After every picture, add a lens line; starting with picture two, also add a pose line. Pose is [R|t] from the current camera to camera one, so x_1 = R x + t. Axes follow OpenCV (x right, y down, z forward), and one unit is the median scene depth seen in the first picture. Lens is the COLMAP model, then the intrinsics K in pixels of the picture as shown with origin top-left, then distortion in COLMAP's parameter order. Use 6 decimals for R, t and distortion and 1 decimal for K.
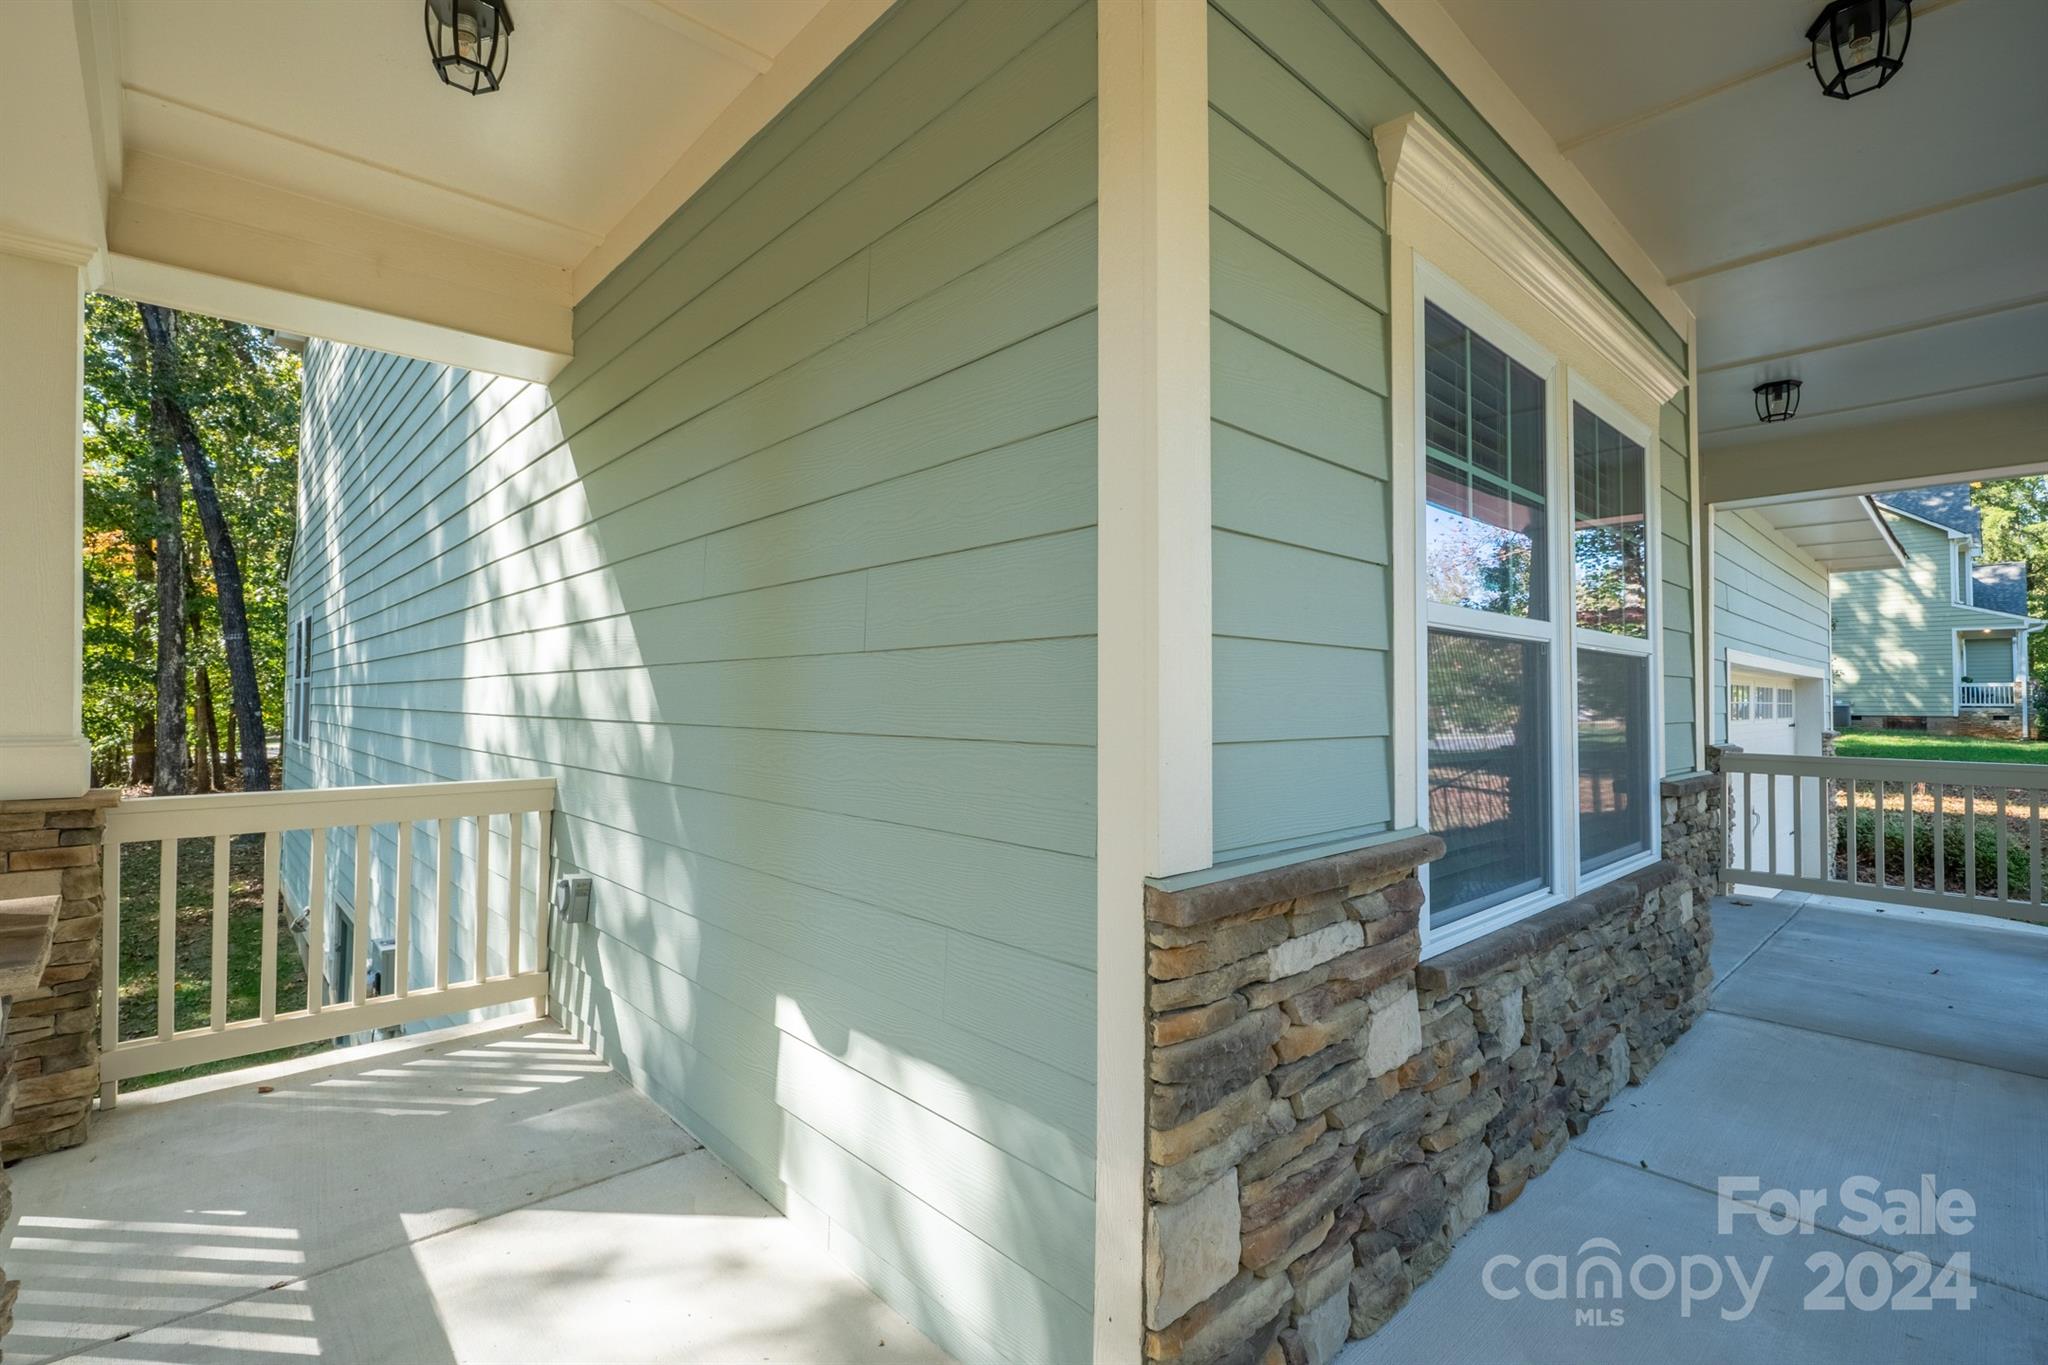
lens RADIAL K [[911.1, 0, 1005.7], [0, 911.1, 688.0], [0, 0, 1]] dist [-0.004809, -0.000979]
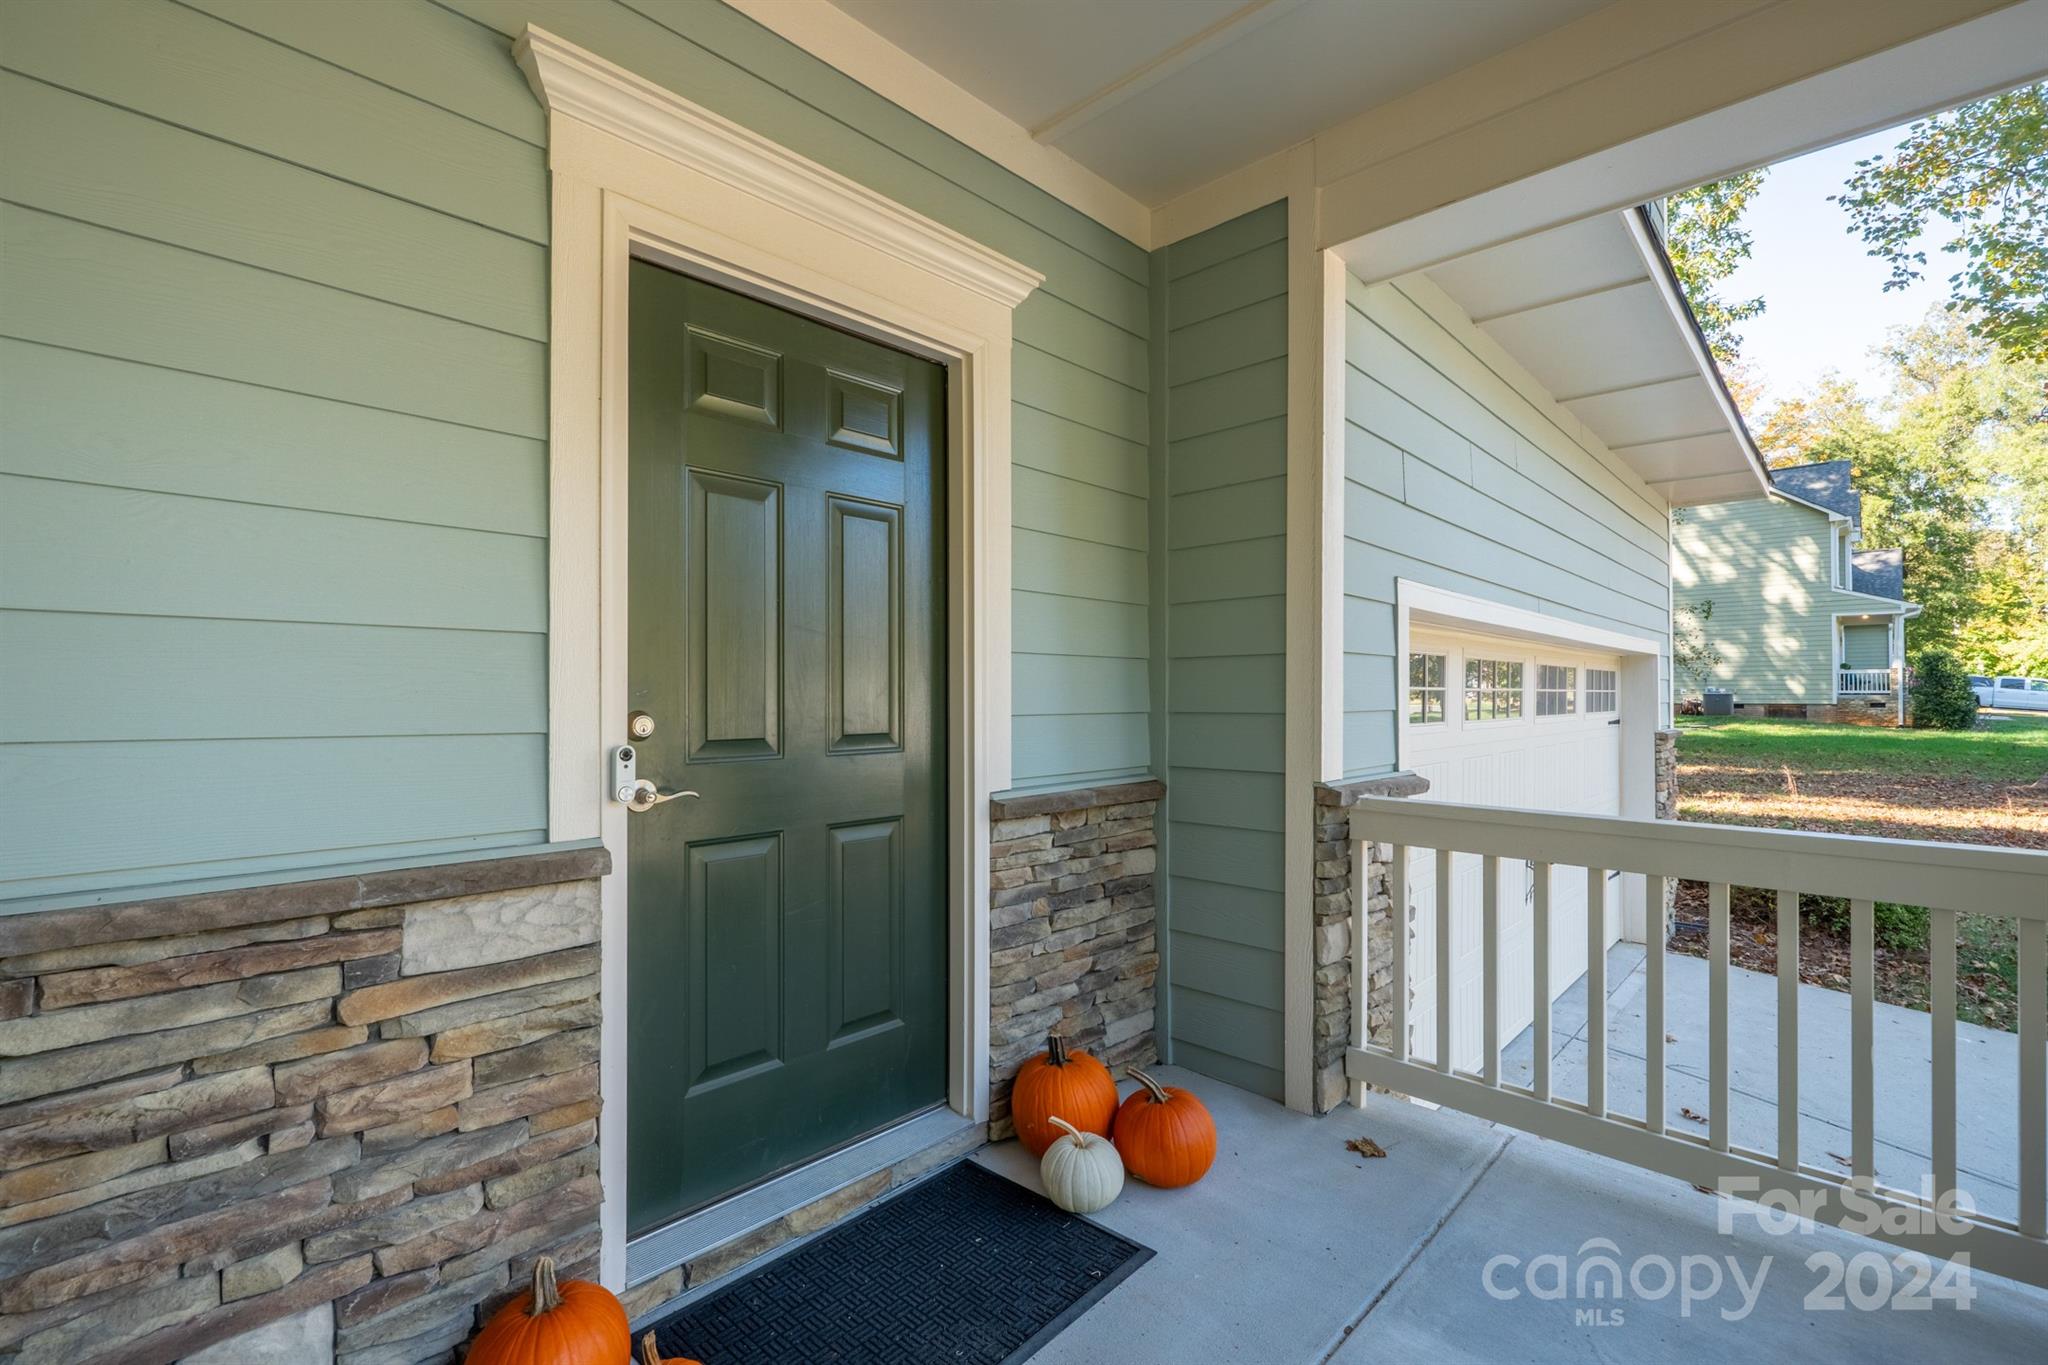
lens RADIAL K [[911.1, 0, 1042.4], [0, 911.1, 688.2], [0, 0, 1]] dist [-0.004809, -0.000979]
pose [[0.995864, -0.000800, 0.090858, 0.106591], [-0.000458, 0.999904, 0.013829, 0.001615], [-0.090861, -0.013813, 0.995768, 0.100782]]
